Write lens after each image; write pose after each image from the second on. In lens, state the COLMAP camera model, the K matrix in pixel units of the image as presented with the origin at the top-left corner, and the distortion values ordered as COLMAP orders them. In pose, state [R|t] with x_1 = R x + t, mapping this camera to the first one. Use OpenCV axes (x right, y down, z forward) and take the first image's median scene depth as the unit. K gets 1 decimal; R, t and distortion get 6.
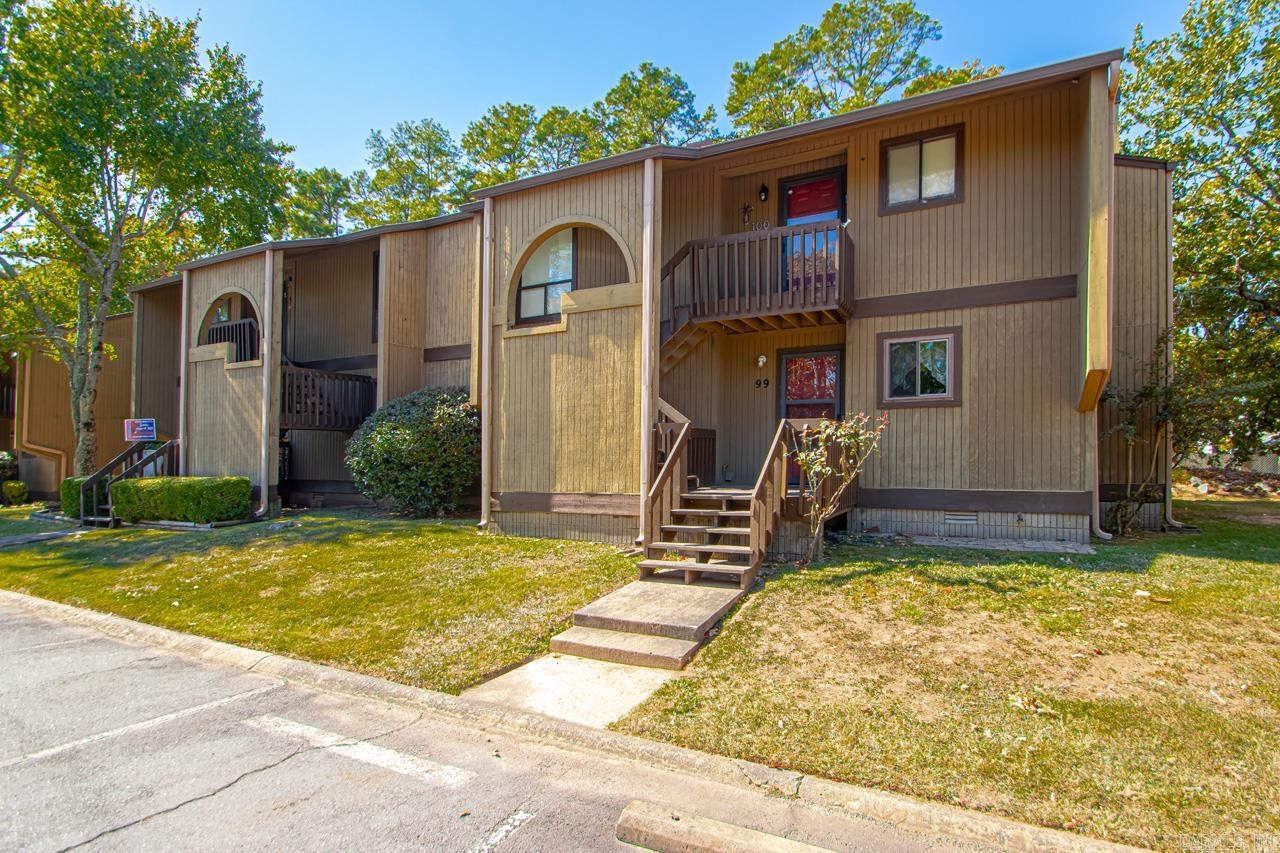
lens RADIAL K [[602.3, 0, 655.0], [0, 602.3, 459.1], [0, 0, 1]] dist [0.010627, -0.011464]
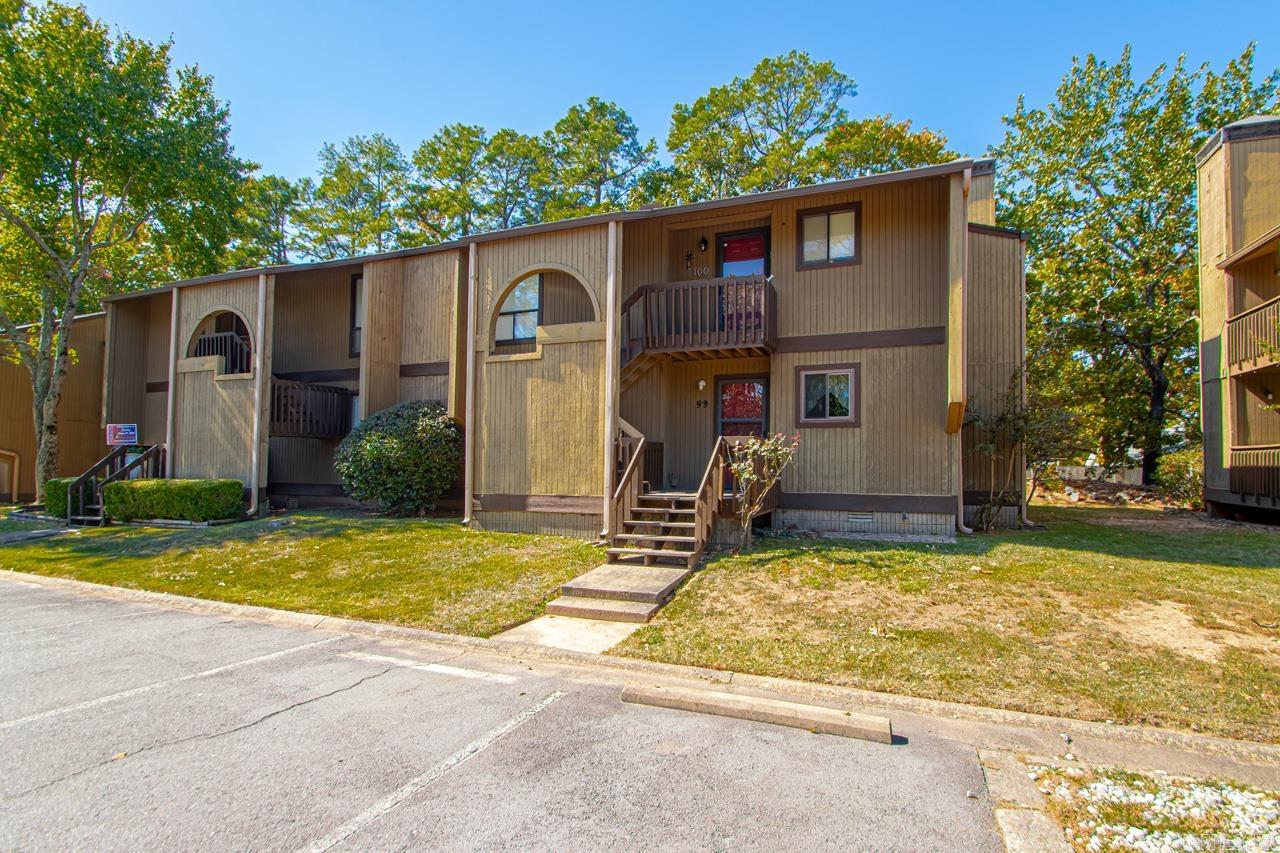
lens RADIAL K [[602.3, 0, 647.7], [0, 602.3, 423.8], [0, 0, 1]] dist [0.010627, -0.011464]
pose [[0.995524, 0.016418, 0.093072, -0.041270], [-0.009795, 0.997415, -0.071181, -0.000956], [-0.094000, 0.069951, 0.993112, -0.177528]]
